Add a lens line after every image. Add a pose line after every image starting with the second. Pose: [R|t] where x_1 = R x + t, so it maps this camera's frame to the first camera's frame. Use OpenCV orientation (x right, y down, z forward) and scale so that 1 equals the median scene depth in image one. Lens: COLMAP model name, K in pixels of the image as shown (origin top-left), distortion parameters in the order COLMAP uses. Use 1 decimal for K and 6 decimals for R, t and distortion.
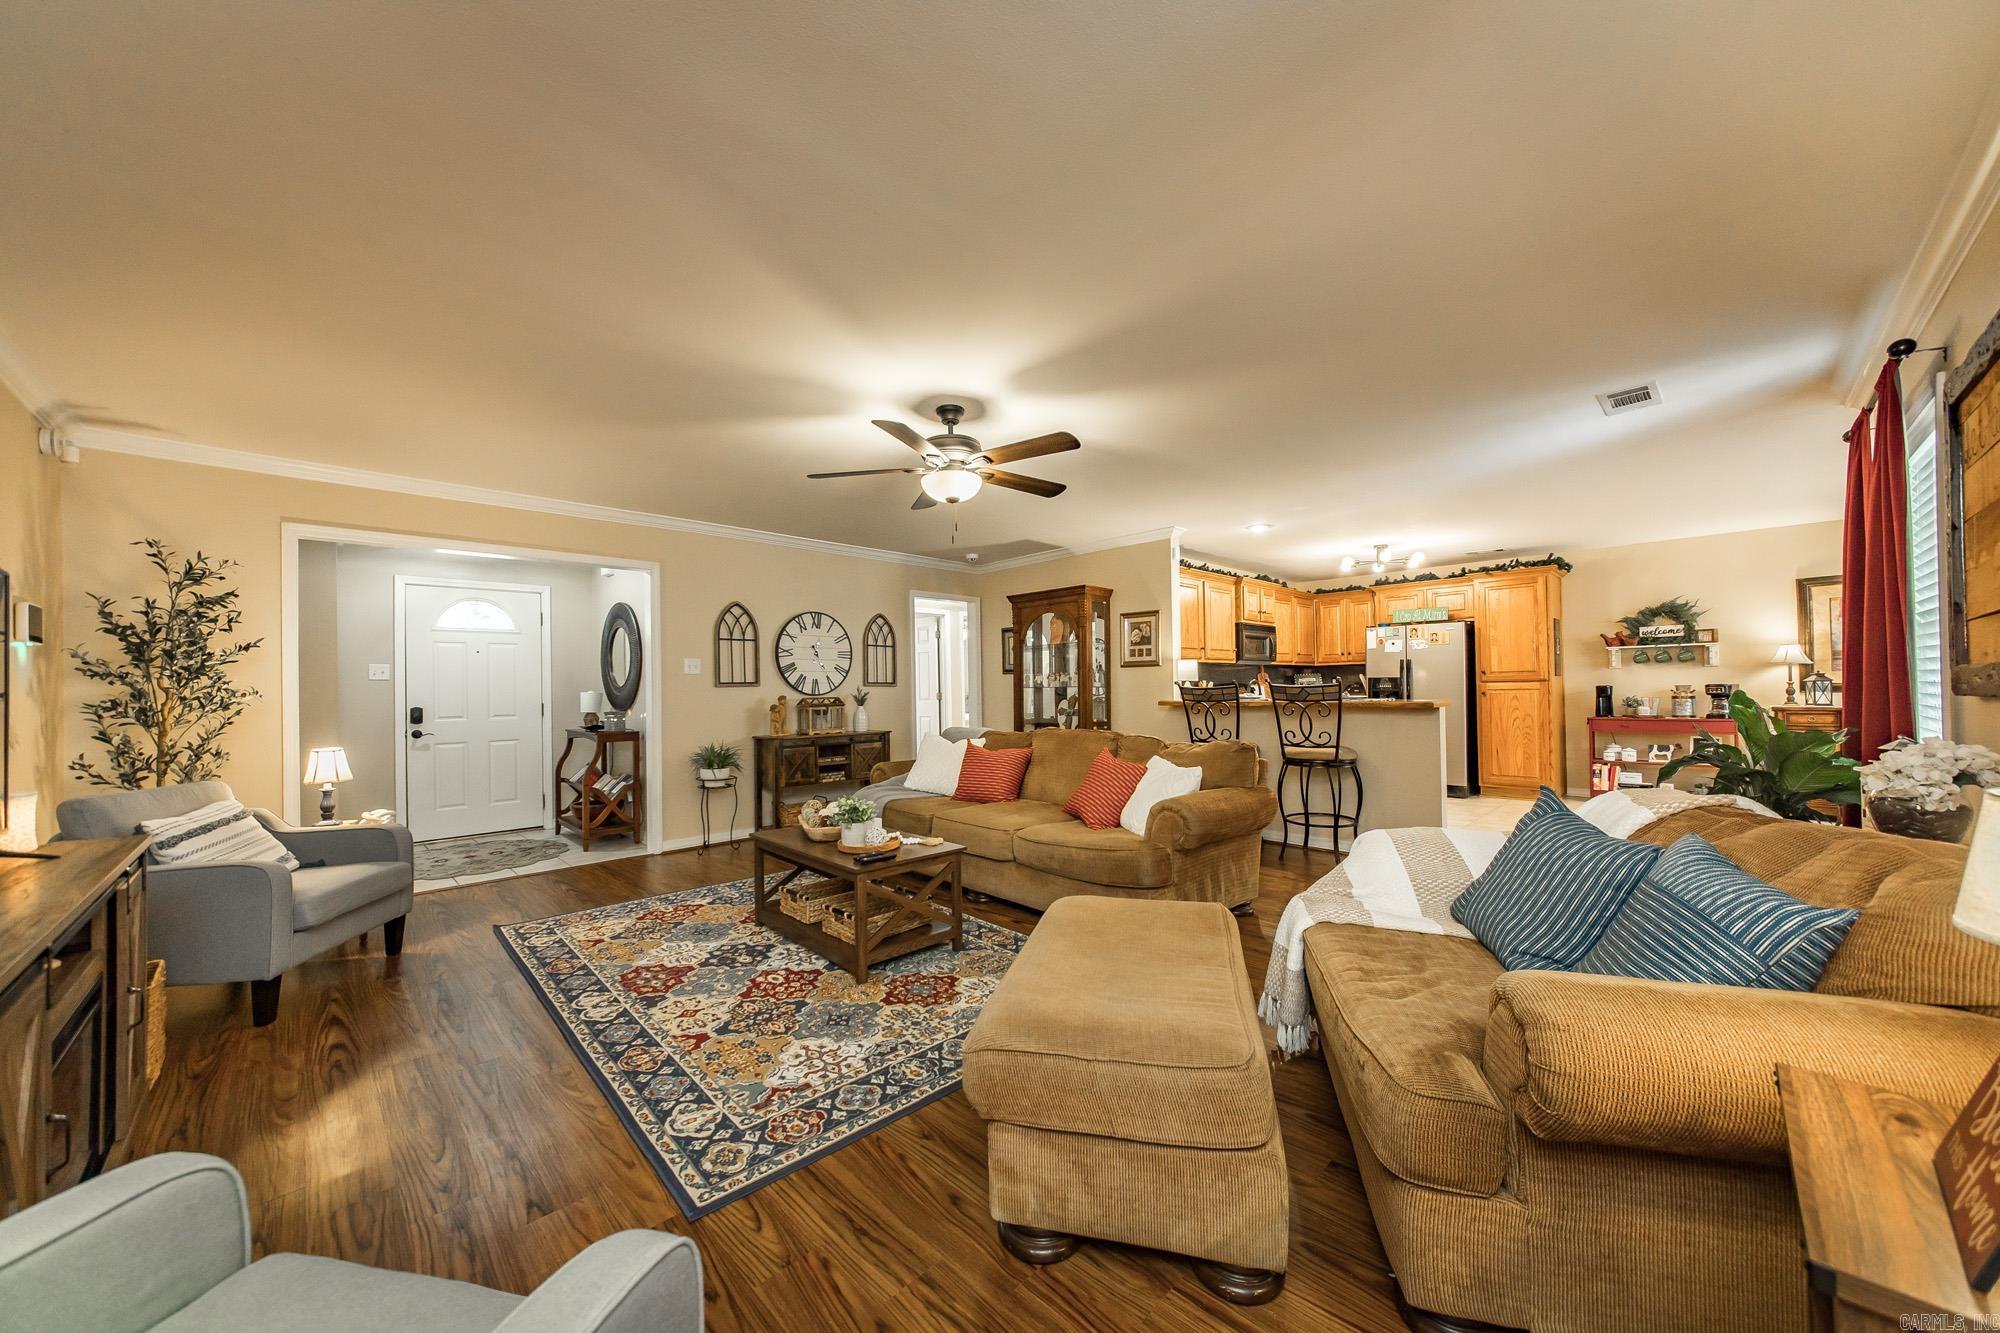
lens RADIAL K [[734.9, 0, 994.6], [0, 734.9, 676.9], [0, 0, 1]] dist [-0.001561, 0.000014]
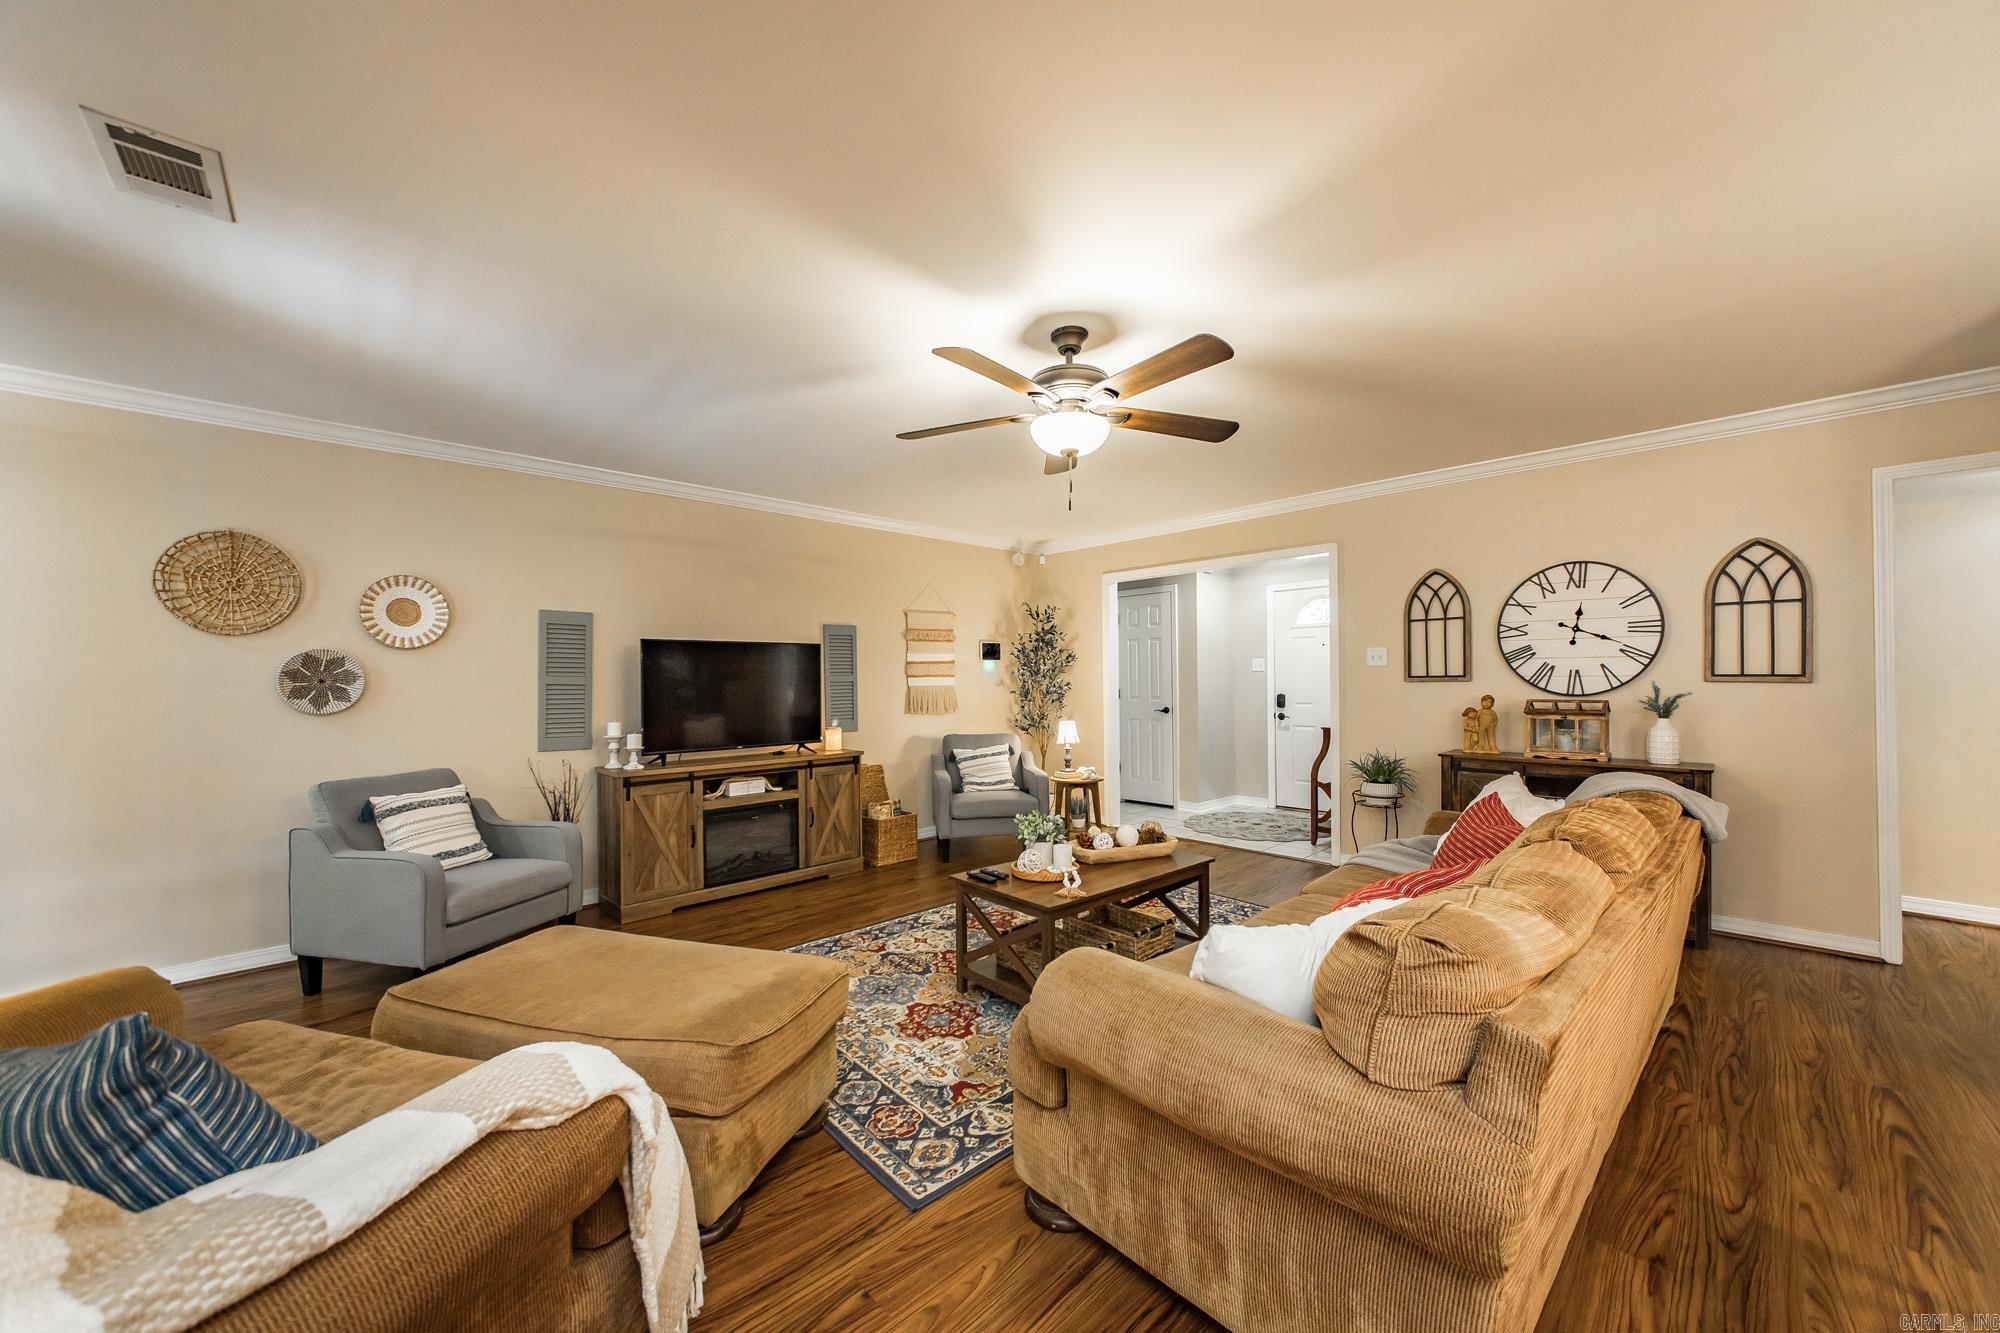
lens RADIAL K [[734.9, 0, 995.2], [0, 734.9, 673.6], [0, 0, 1]] dist [-0.001561, 0.000014]
pose [[-0.033829, 0.006725, -0.999405, 0.428892], [0.027241, 0.999612, 0.005804, -0.011540], [0.999056, -0.027028, -0.033999, 0.571887]]
